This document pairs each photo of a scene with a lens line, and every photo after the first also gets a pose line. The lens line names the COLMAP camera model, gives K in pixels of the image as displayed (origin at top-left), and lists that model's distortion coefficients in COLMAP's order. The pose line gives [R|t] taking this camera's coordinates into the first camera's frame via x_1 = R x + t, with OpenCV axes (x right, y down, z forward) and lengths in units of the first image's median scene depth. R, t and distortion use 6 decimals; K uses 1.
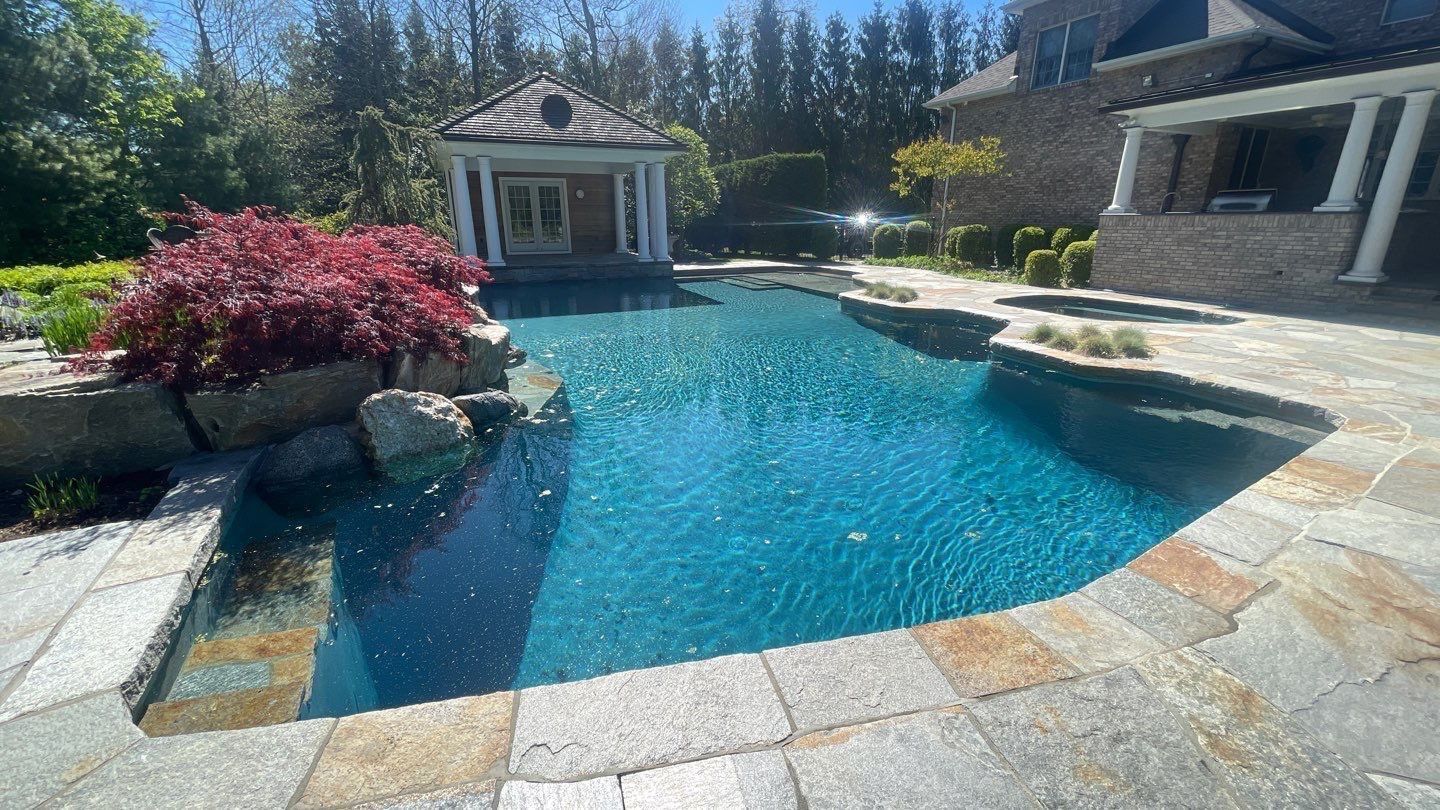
lens RADIAL K [[590.4, 0, 720.0], [0, 590.4, 405.0], [0, 0, 1]] dist [-0.023414, -0.000137]
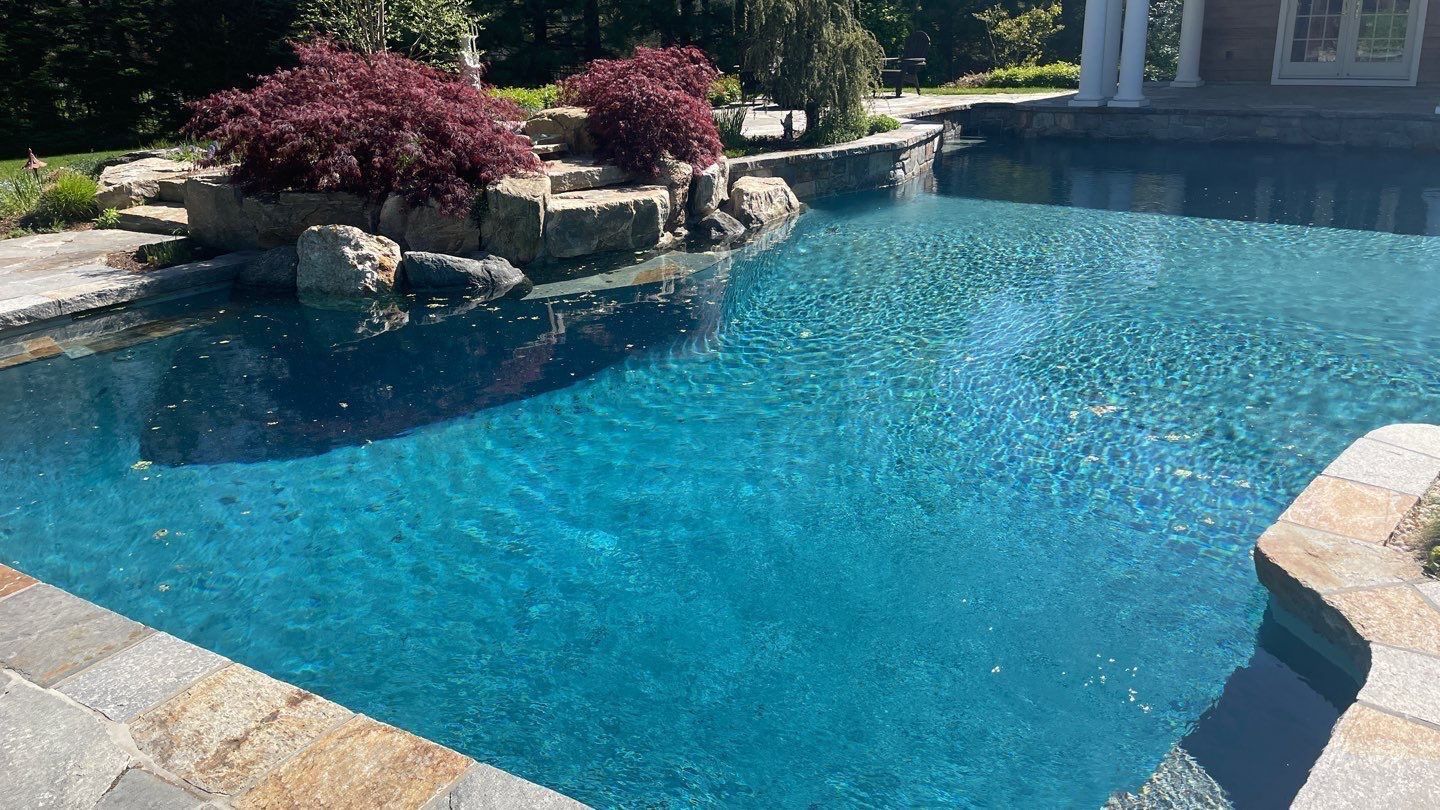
lens RADIAL K [[1087.6, 0, 720.0], [0, 1087.6, 405.0], [0, 0, 1]] dist [0.029893, -0.025793]
pose [[0.440054, 0.291491, -0.849344, 0.815795], [-0.247105, 0.948639, 0.197540, -0.153964], [0.863303, 0.122949, 0.489482, 0.394217]]
